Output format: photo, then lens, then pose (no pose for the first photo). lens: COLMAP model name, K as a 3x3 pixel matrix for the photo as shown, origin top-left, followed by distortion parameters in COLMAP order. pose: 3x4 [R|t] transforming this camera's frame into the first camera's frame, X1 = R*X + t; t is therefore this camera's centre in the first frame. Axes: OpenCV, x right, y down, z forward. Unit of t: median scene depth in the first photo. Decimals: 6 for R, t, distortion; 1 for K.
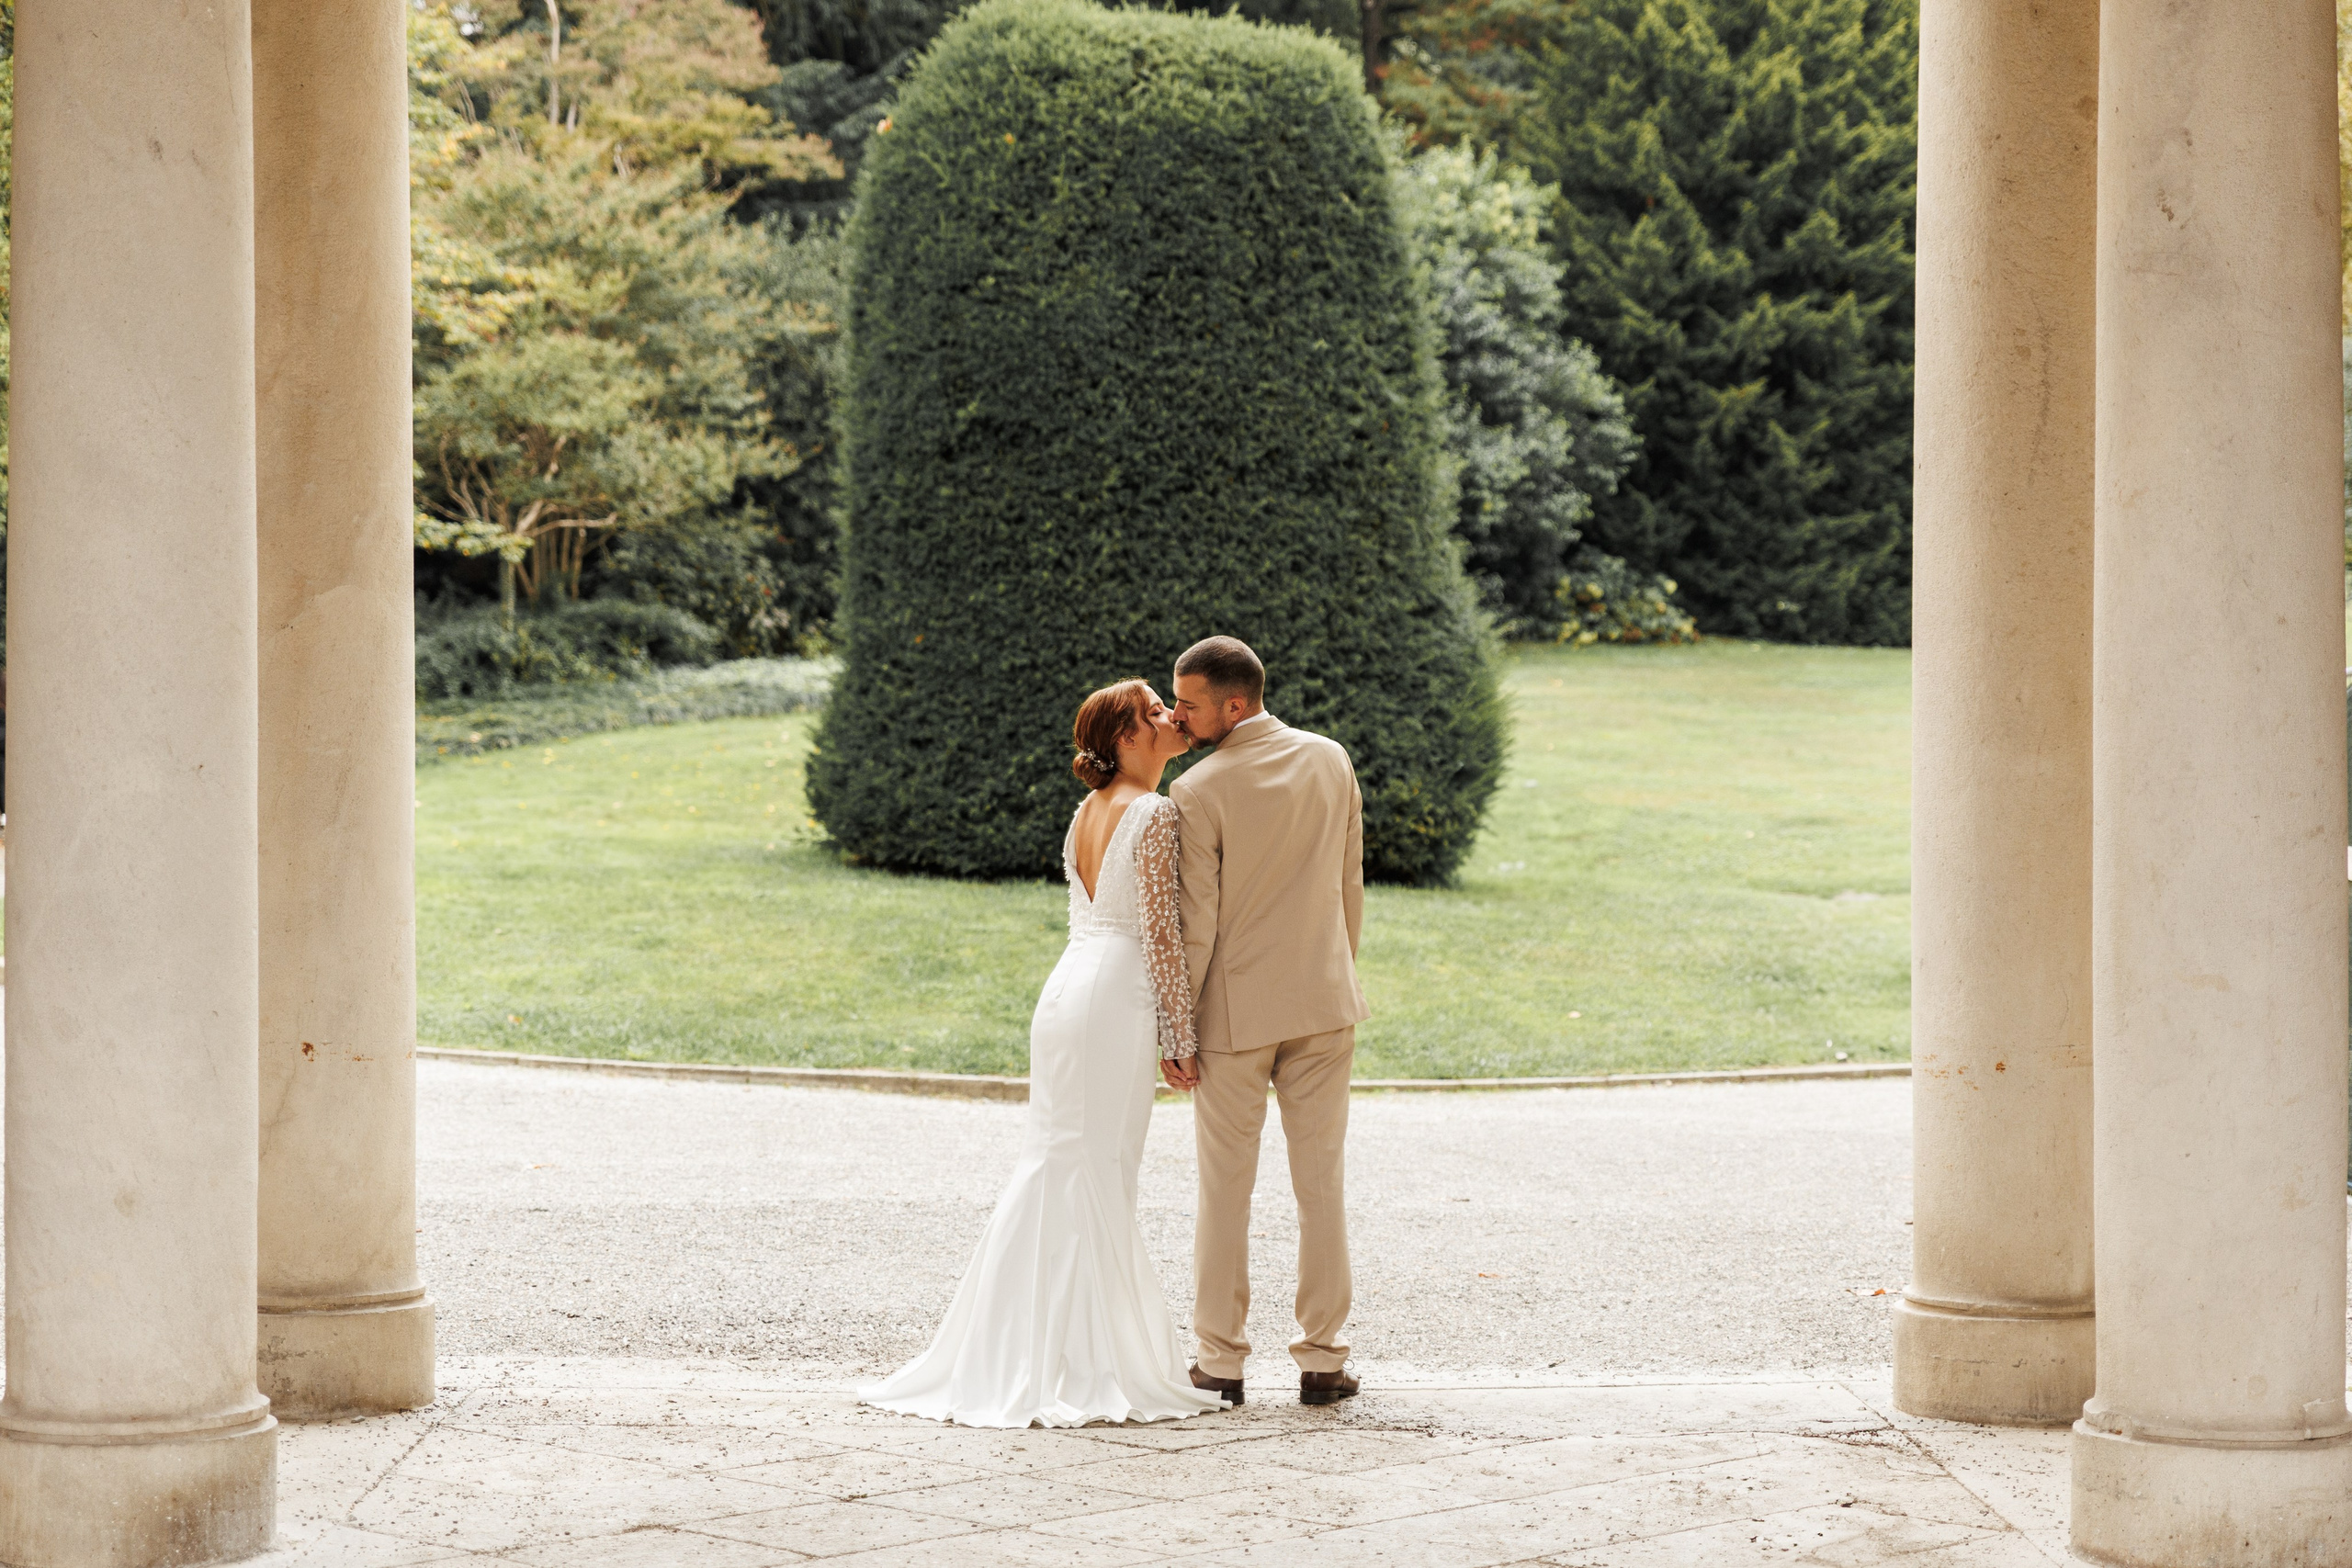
lens RADIAL K [[4522.5, 0, 1128.1], [0, 4522.5, 779.1], [0, 0, 1]] dist [0.002055, -0.317536]
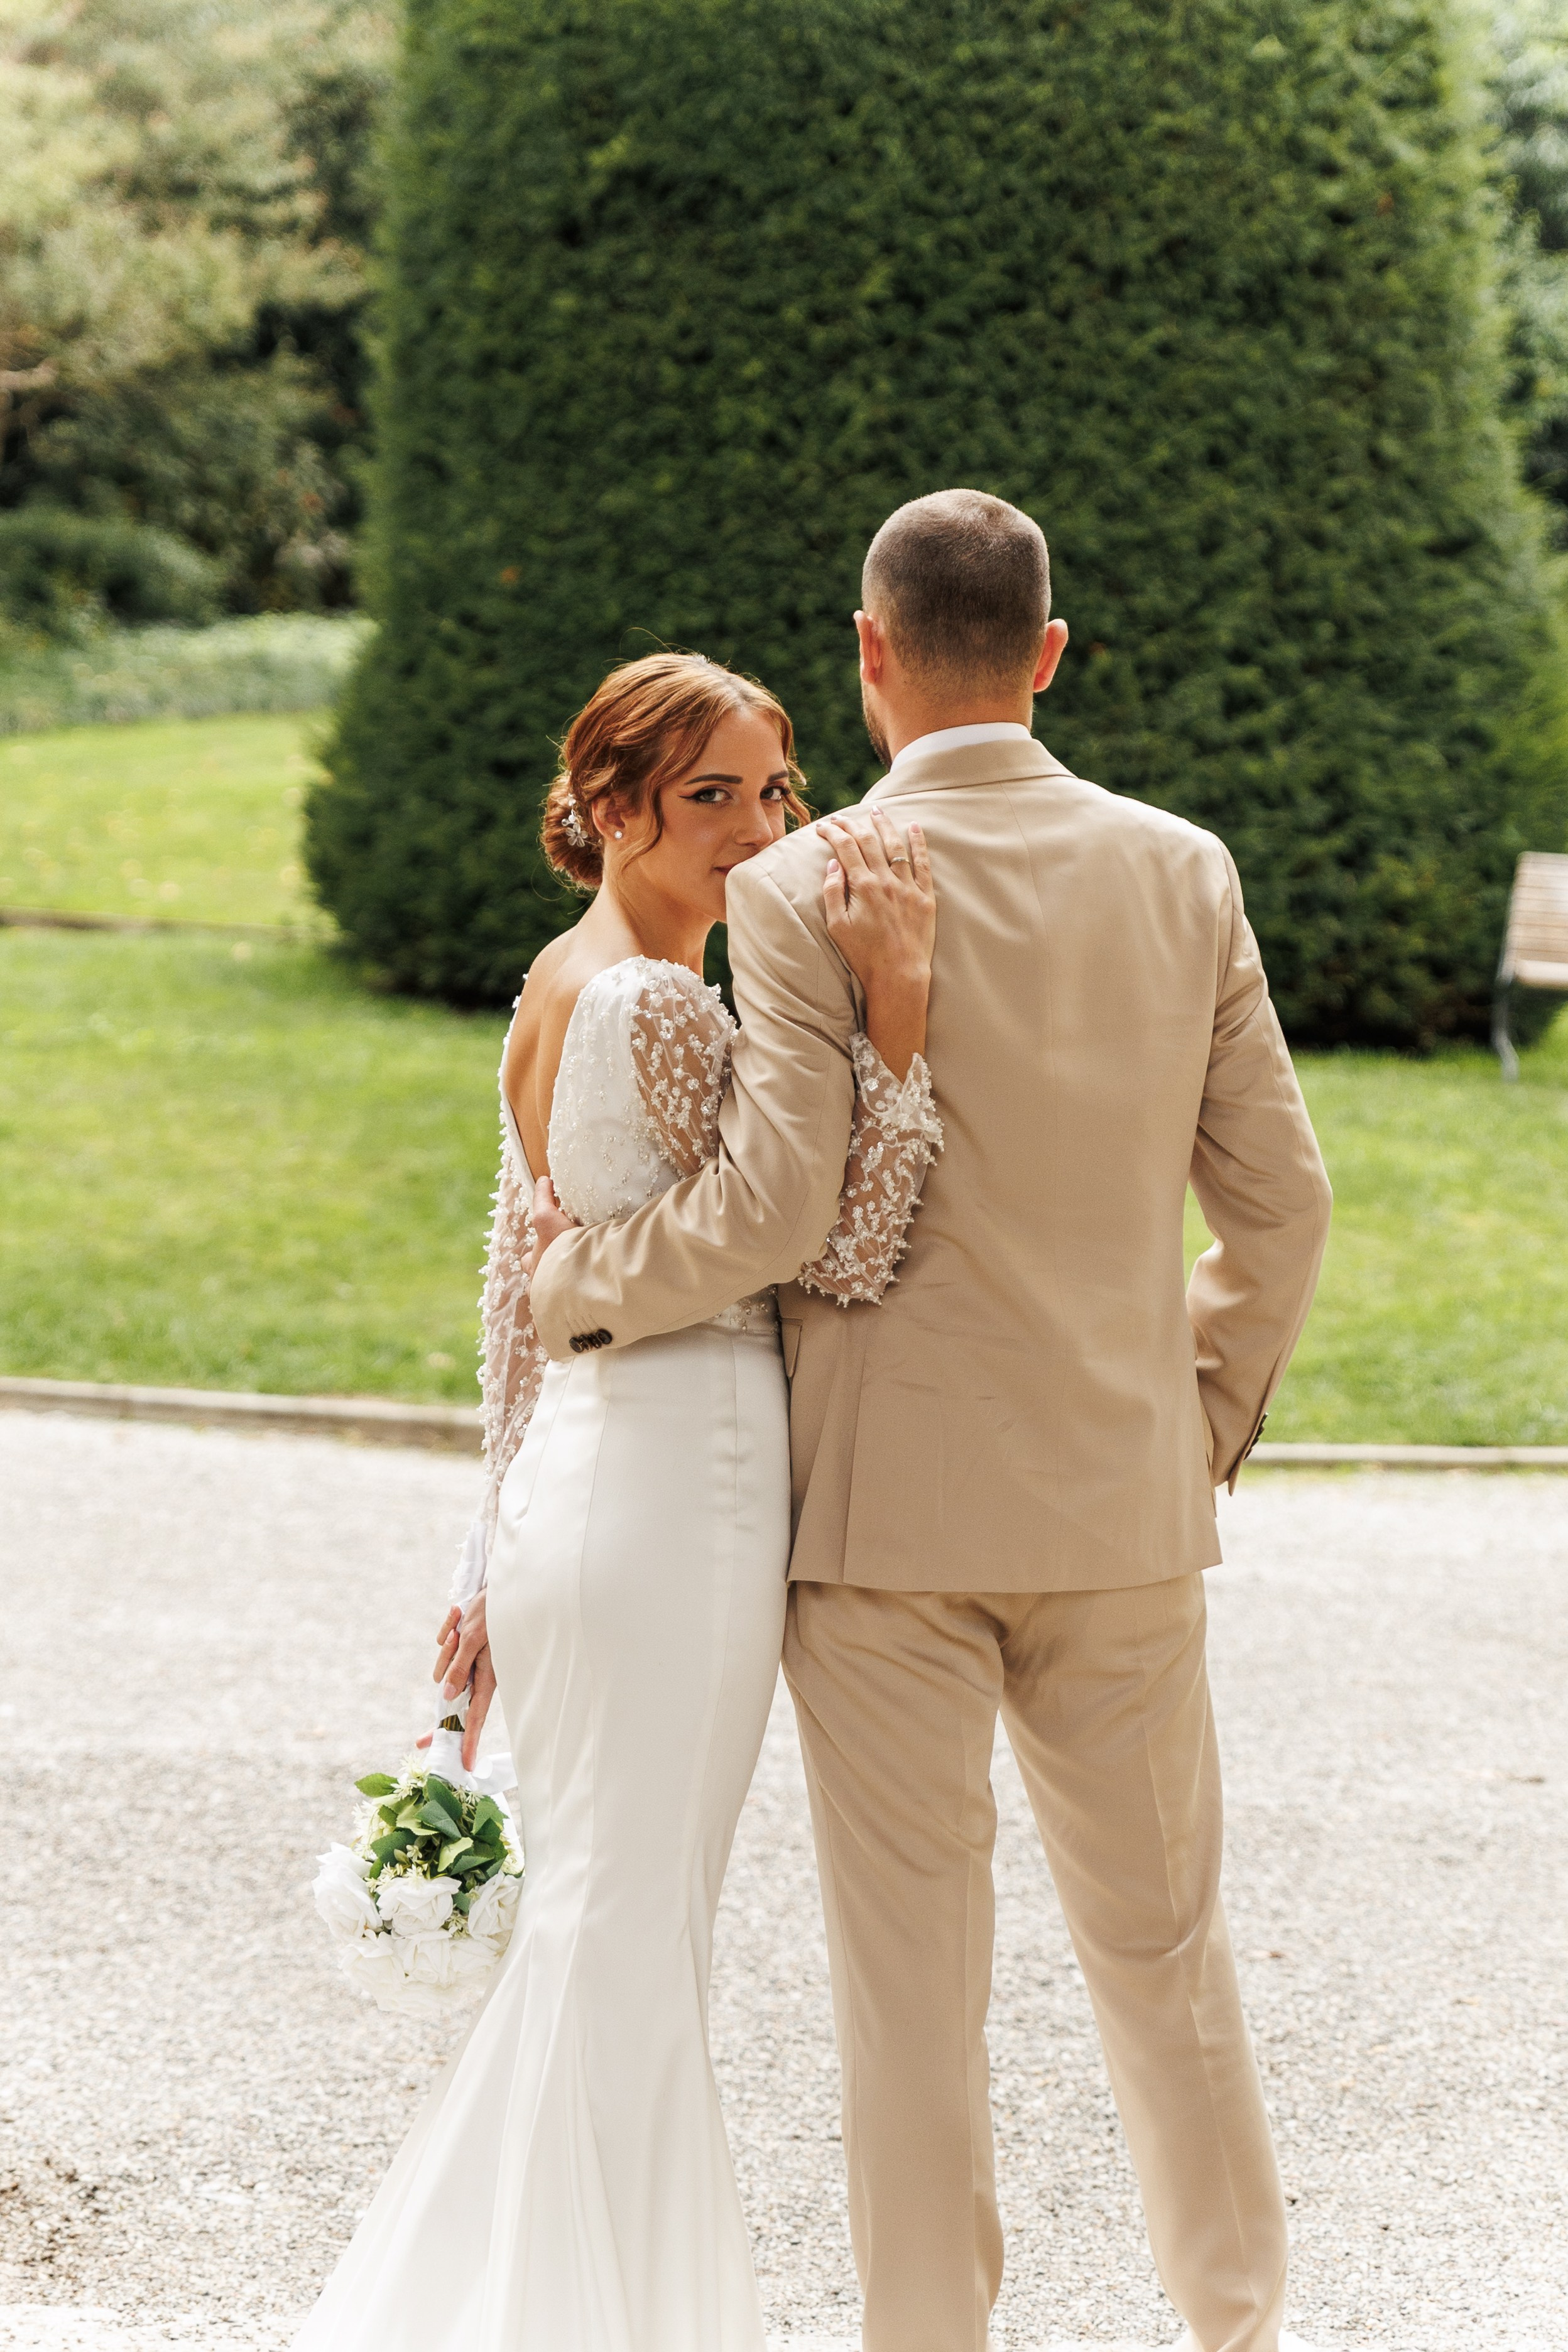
lens RADIAL K [[6636.9, 0, 784.0], [0, 6636.9, 1176.0], [0, 0, 1]] dist [-0.308334, -0.572684]
pose [[0.999339, 0.024810, -0.026555, 0.008945], [-0.023347, 0.998265, 0.054059, -0.002961], [0.027850, -0.053403, 0.998185, 0.211191]]
